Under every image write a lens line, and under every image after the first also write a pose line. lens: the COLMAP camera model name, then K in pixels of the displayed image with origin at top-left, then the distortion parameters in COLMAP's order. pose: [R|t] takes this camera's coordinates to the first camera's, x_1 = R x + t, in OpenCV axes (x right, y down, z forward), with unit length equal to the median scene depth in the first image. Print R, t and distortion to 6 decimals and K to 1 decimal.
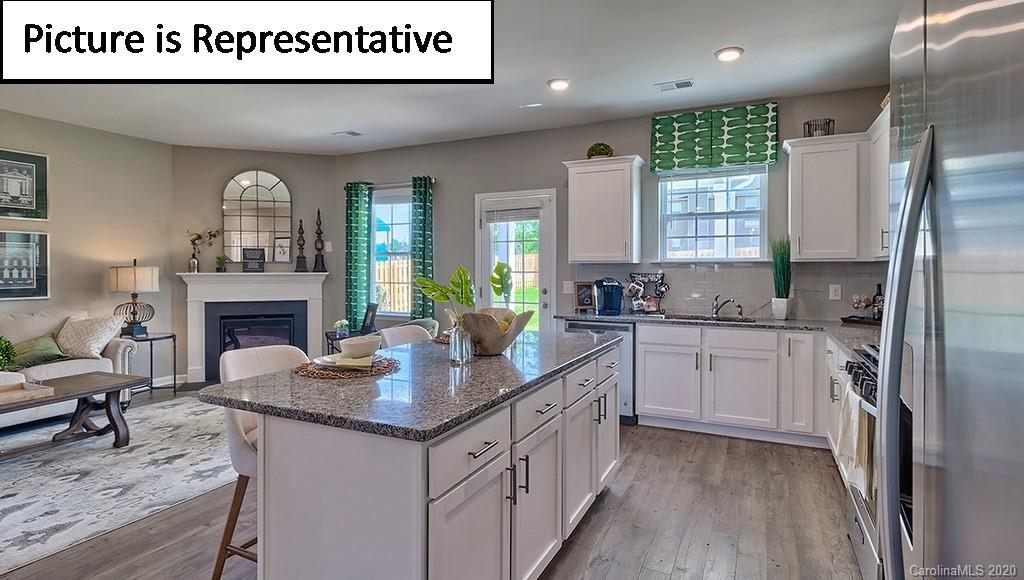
lens RADIAL K [[510.2, 0, 512.0], [0, 510.2, 290.0], [0, 0, 1]] dist [0.000472, 0.000524]
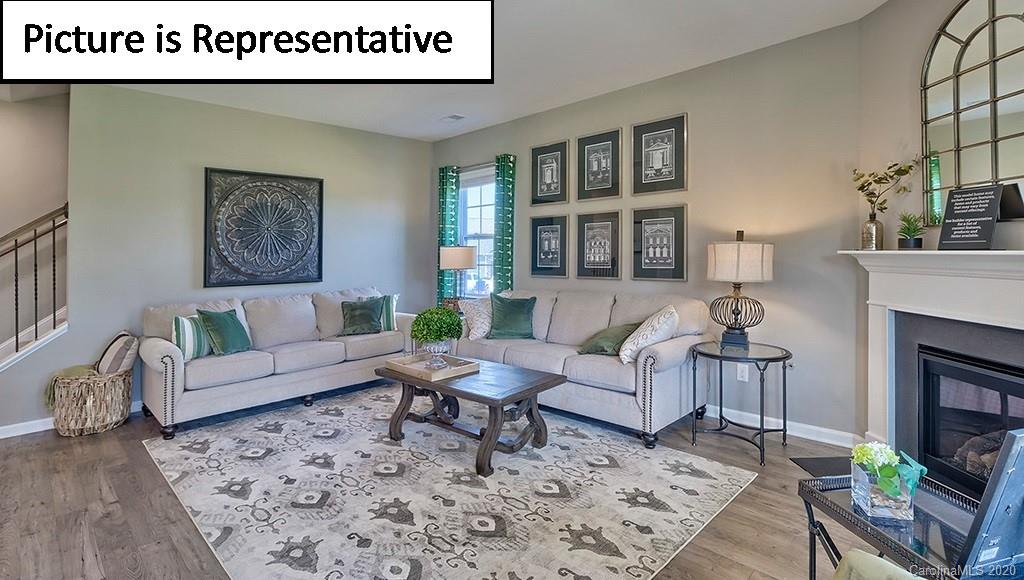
lens RADIAL K [[481.6, 0, 508.4], [0, 481.6, 249.5], [0, 0, 1]] dist [0.002489, 0.000338]
pose [[-0.328109, 0.002486, -0.944636, -0.059055], [-0.020977, 0.999731, 0.009917, -0.039828], [0.944407, 0.023069, -0.327969, 1.024176]]
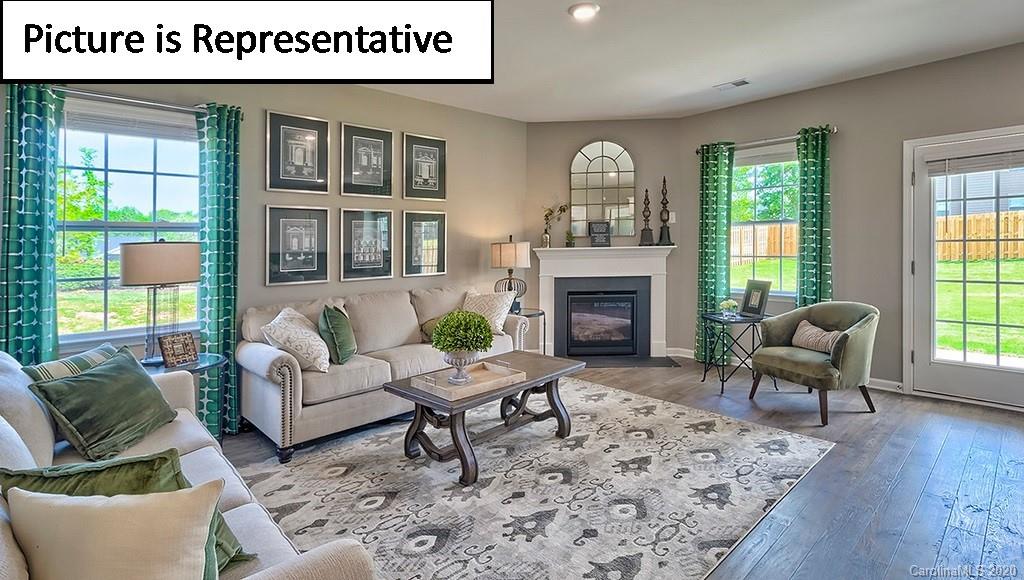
lens RADIAL K [[481.6, 0, 508.4], [0, 481.6, 249.5], [0, 0, 1]] dist [0.002489, 0.000338]
pose [[0.932466, -0.014190, -0.360979, -0.442567], [0.003933, 0.999568, -0.029133, -0.004424], [0.361237, 0.025746, 0.932119, 0.119959]]
